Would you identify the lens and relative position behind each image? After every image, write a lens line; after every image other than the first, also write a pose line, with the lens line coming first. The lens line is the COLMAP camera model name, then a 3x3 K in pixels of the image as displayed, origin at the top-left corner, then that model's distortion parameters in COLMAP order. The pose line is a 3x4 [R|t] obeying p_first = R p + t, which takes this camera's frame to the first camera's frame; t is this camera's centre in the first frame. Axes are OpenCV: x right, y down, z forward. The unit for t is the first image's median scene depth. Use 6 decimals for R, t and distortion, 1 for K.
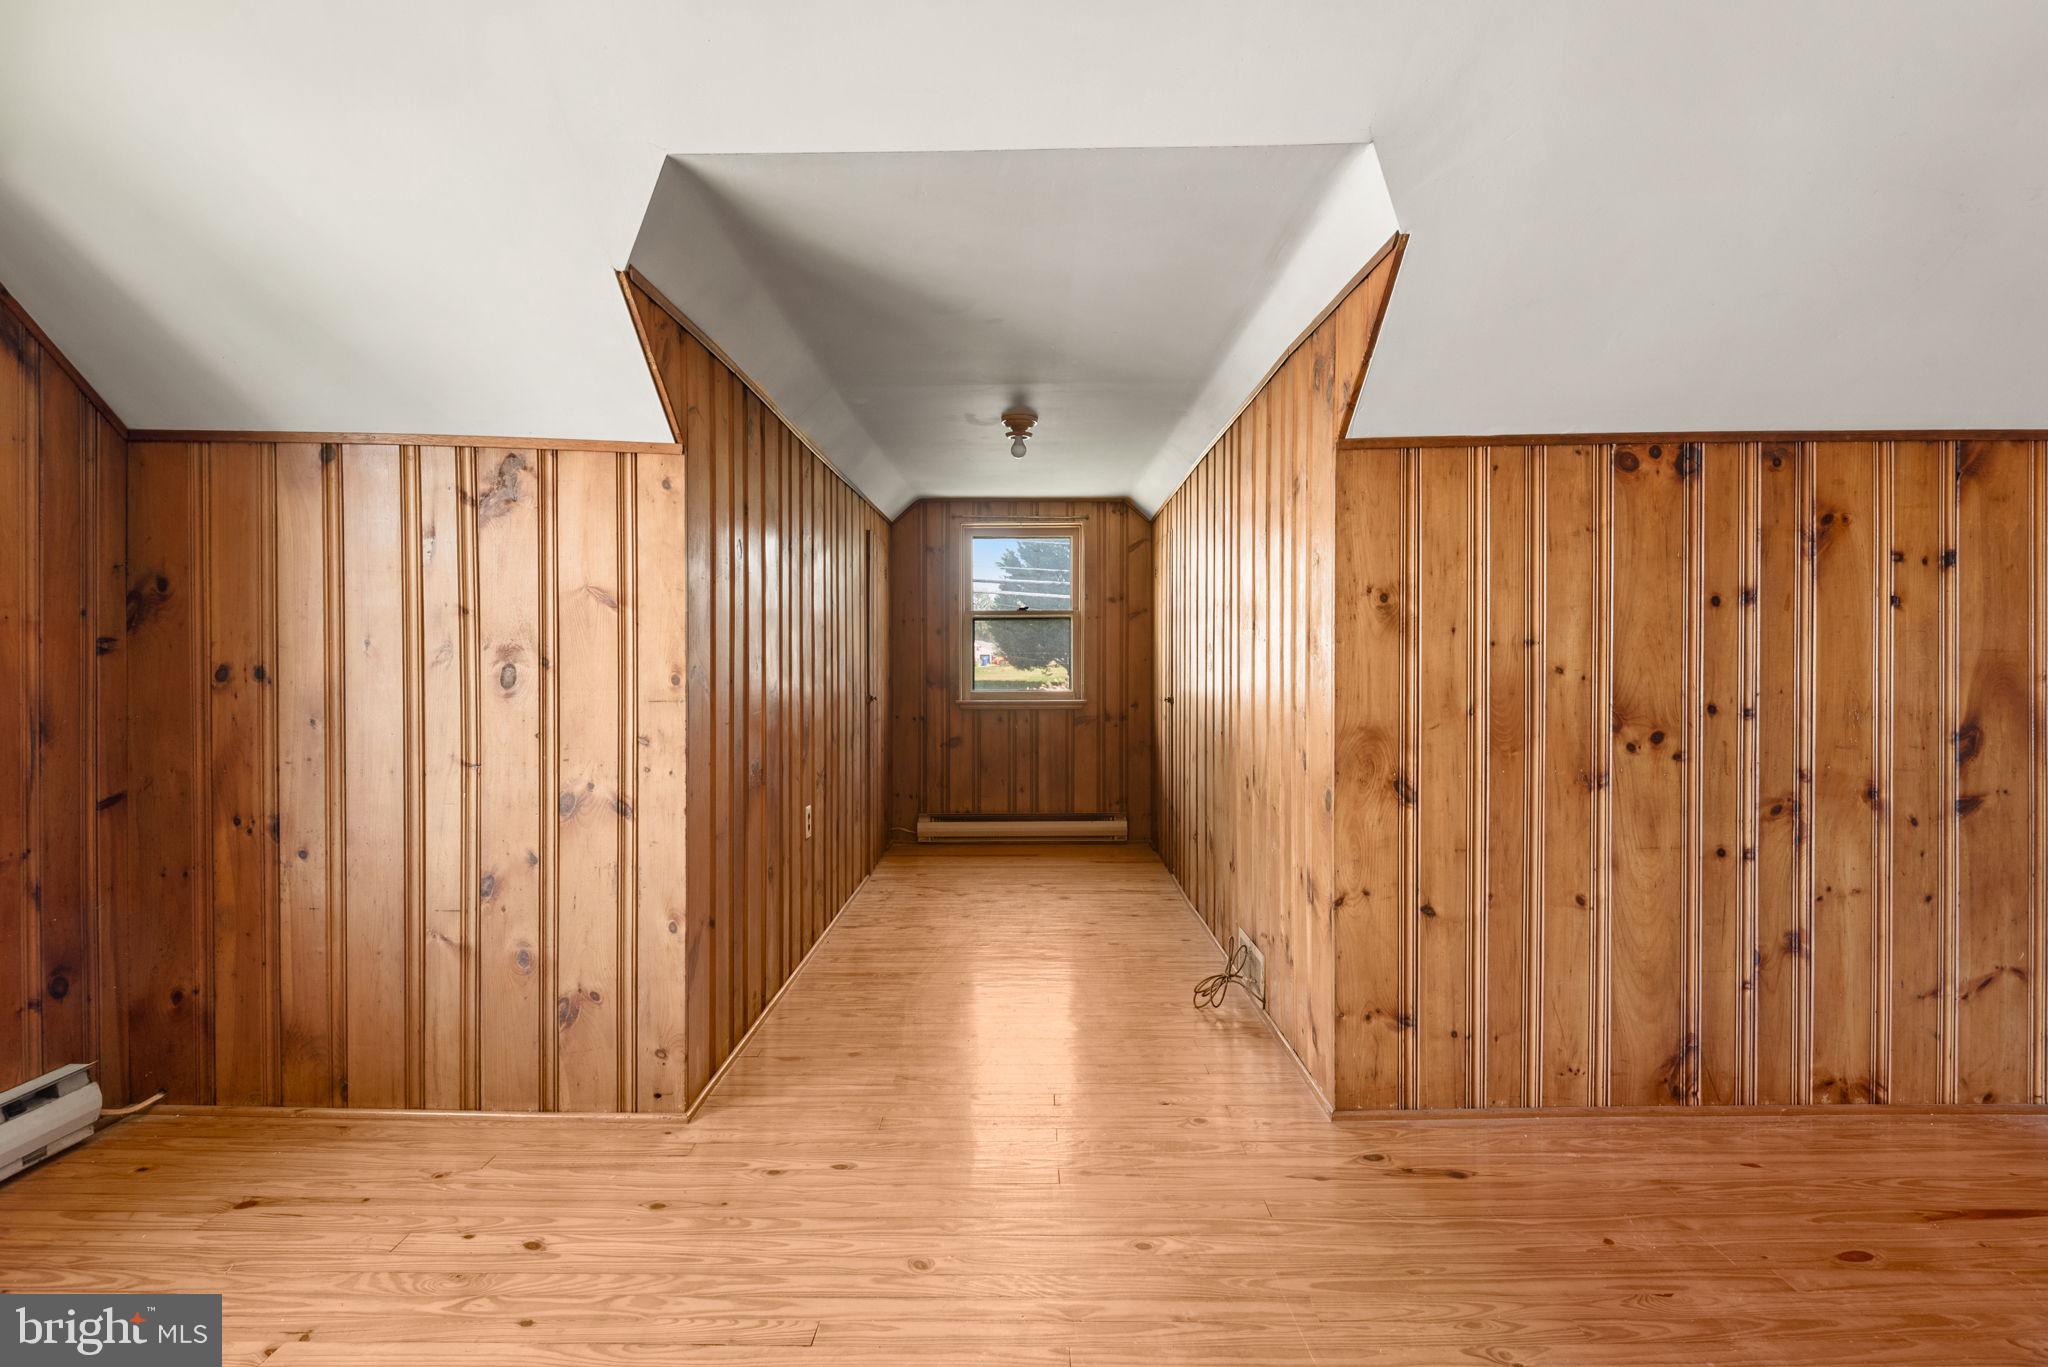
lens RADIAL K [[976.1, 0, 1020.9], [0, 976.1, 668.4], [0, 0, 1]] dist [0.004382, -0.004293]
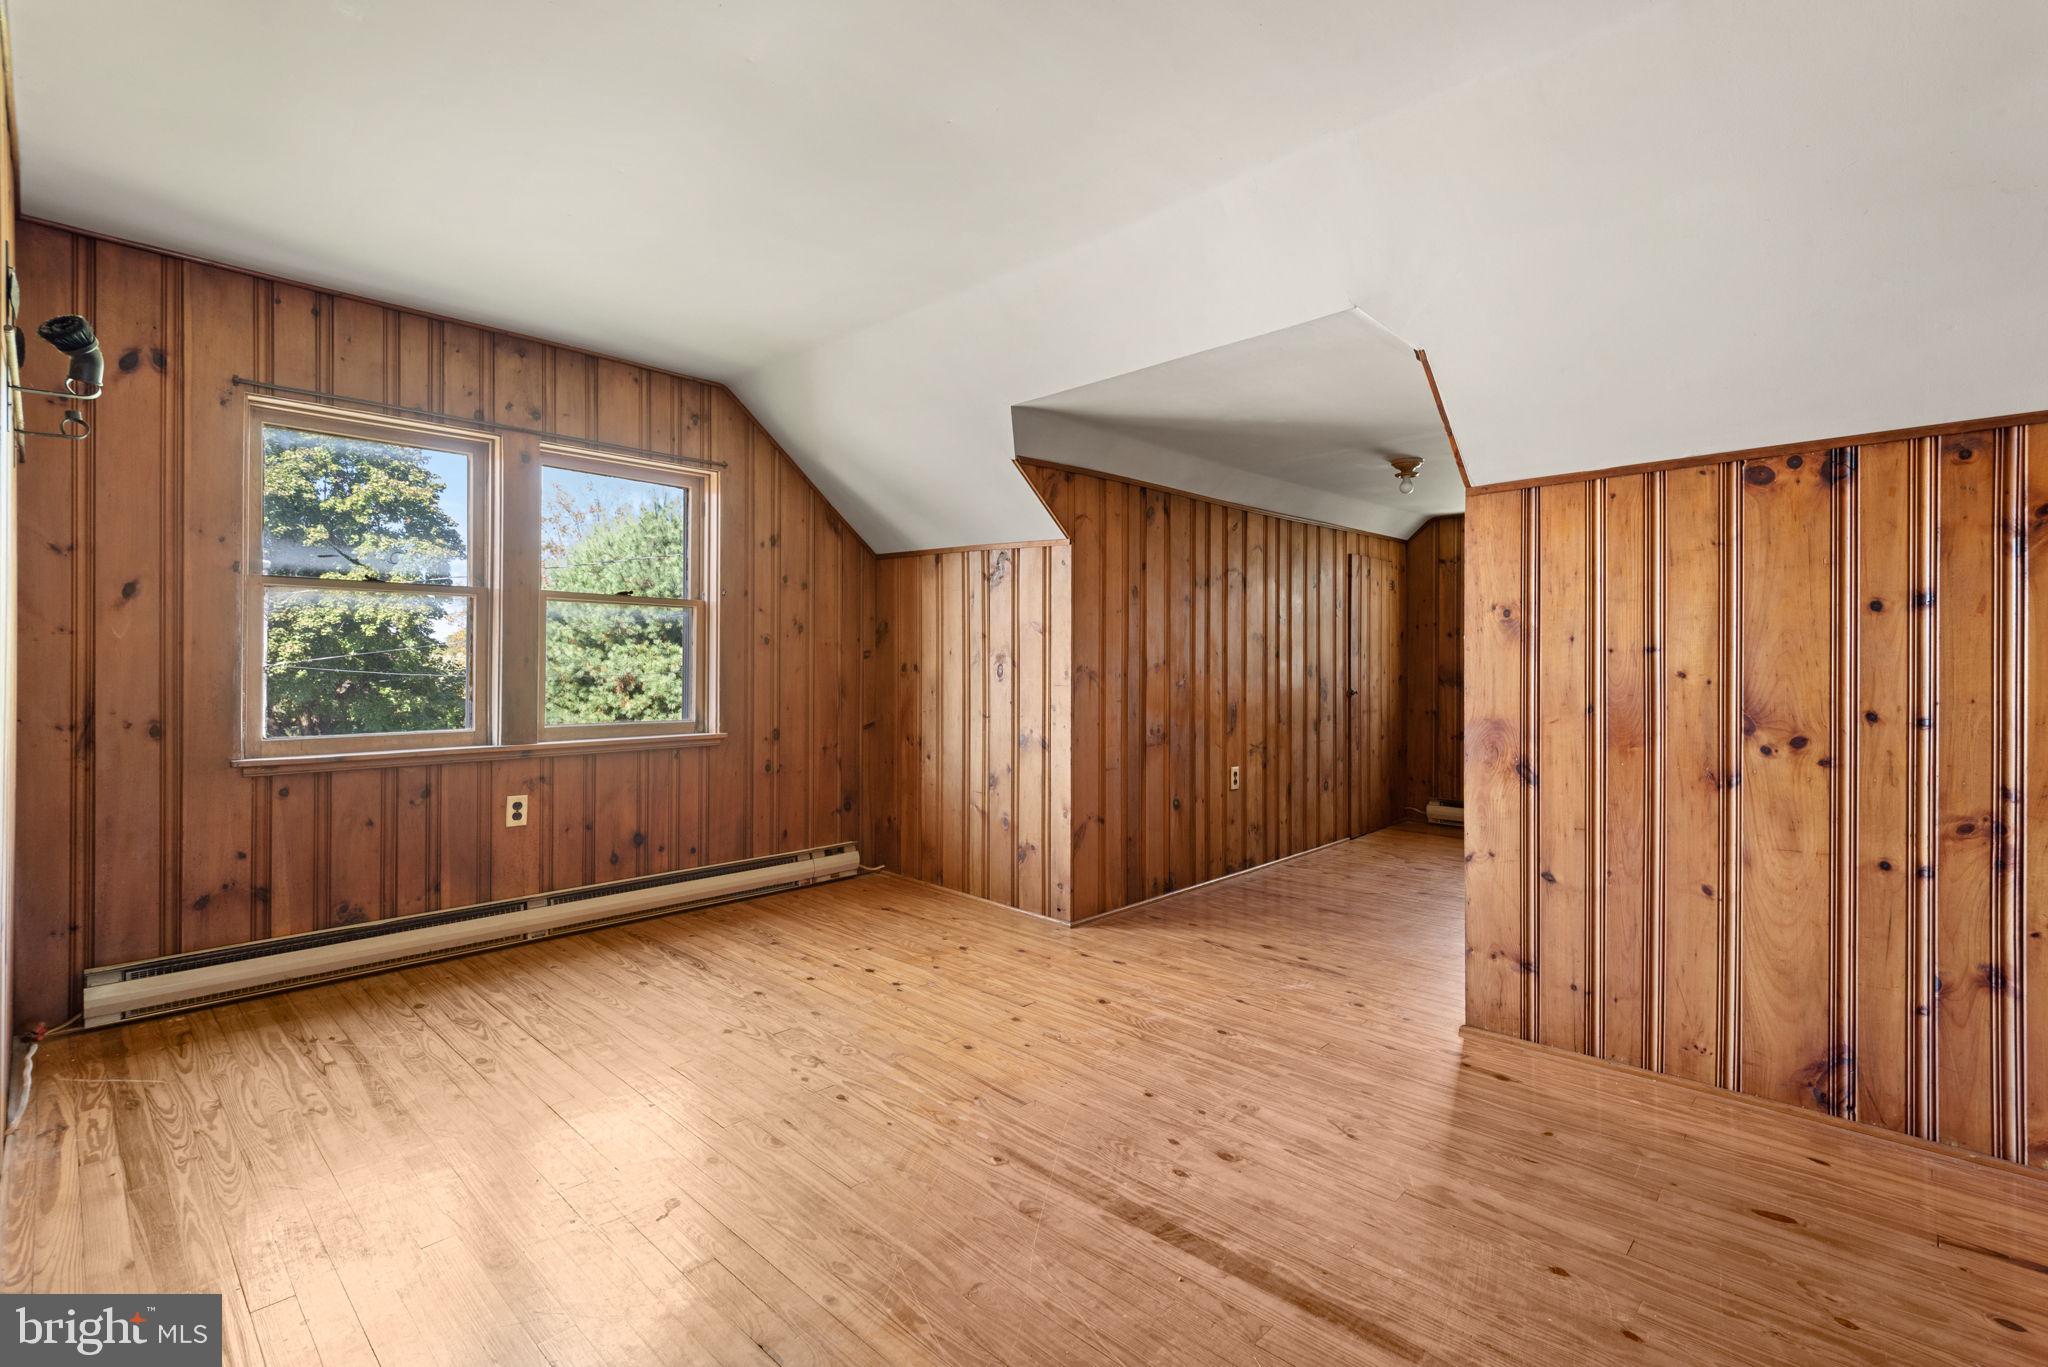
lens RADIAL K [[928.7, 0, 1020.2], [0, 928.7, 655.1], [0, 0, 1]] dist [0.013050, -0.008766]
pose [[0.721323, -0.000896, -0.692599, 0.738055], [-0.007000, 0.999939, -0.008583, -0.006065], [0.692564, 0.011039, 0.721272, -0.258809]]
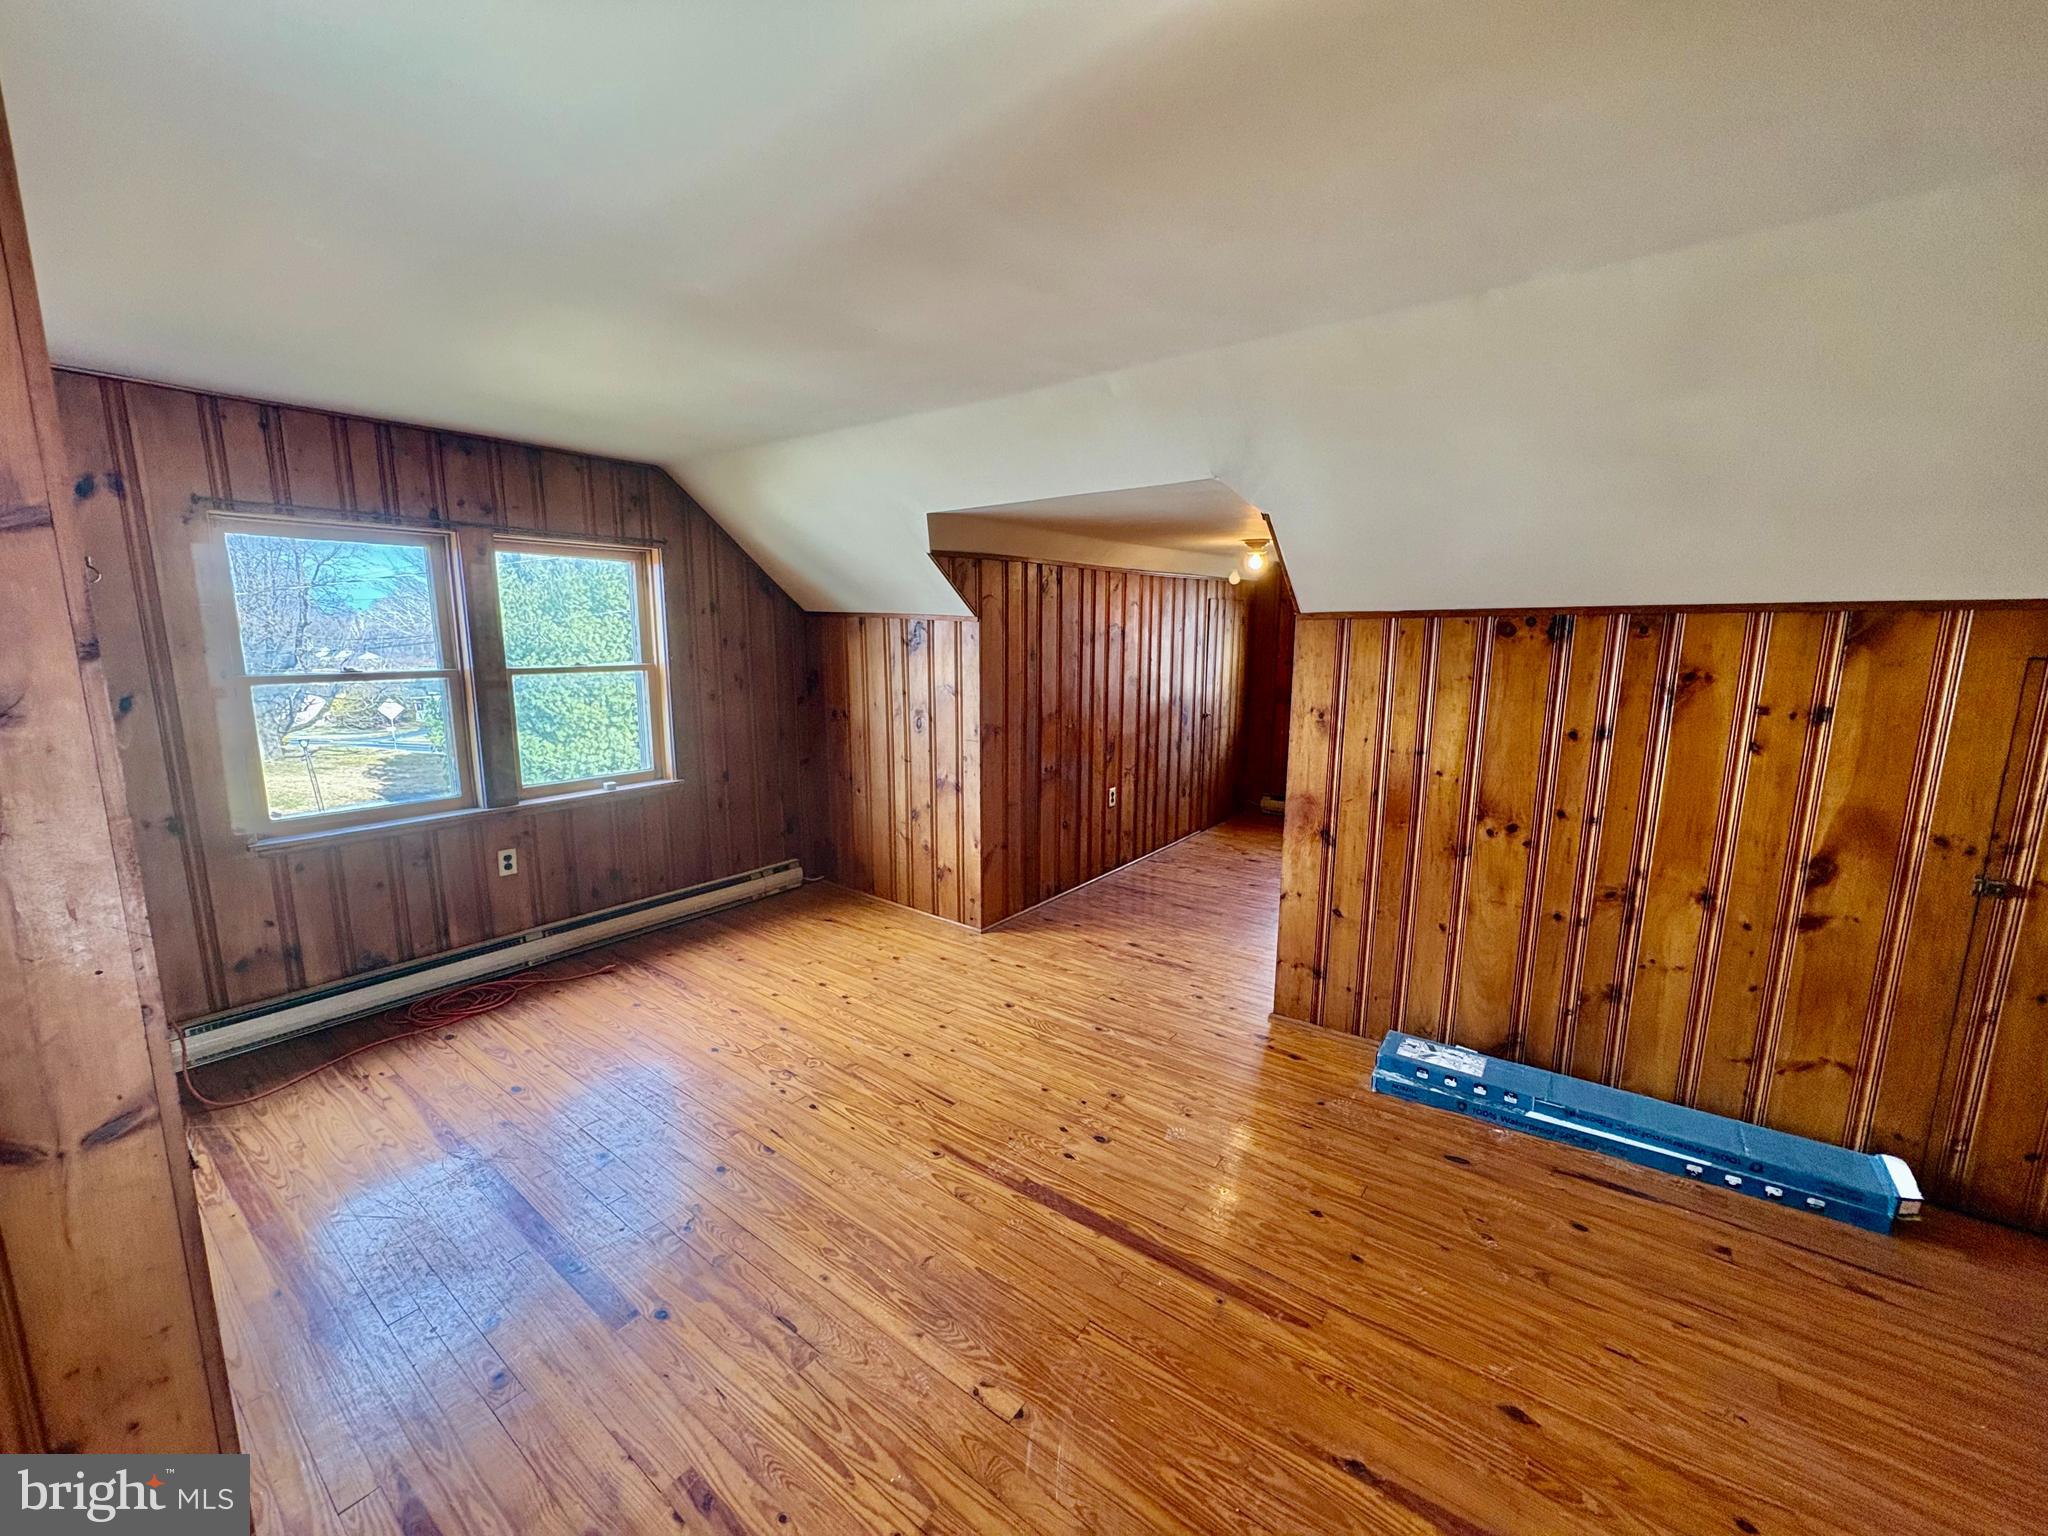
lens RADIAL K [[819.2, 0, 1018.2], [0, 819.2, 760.8], [0, 0, 1]] dist [-0.008942, 0.001762]
pose [[0.794746, 0.101512, -0.598393, 0.777722], [-0.005211, 0.987019, 0.160518, -0.208858], [0.606920, -0.124453, 0.784959, -0.335231]]
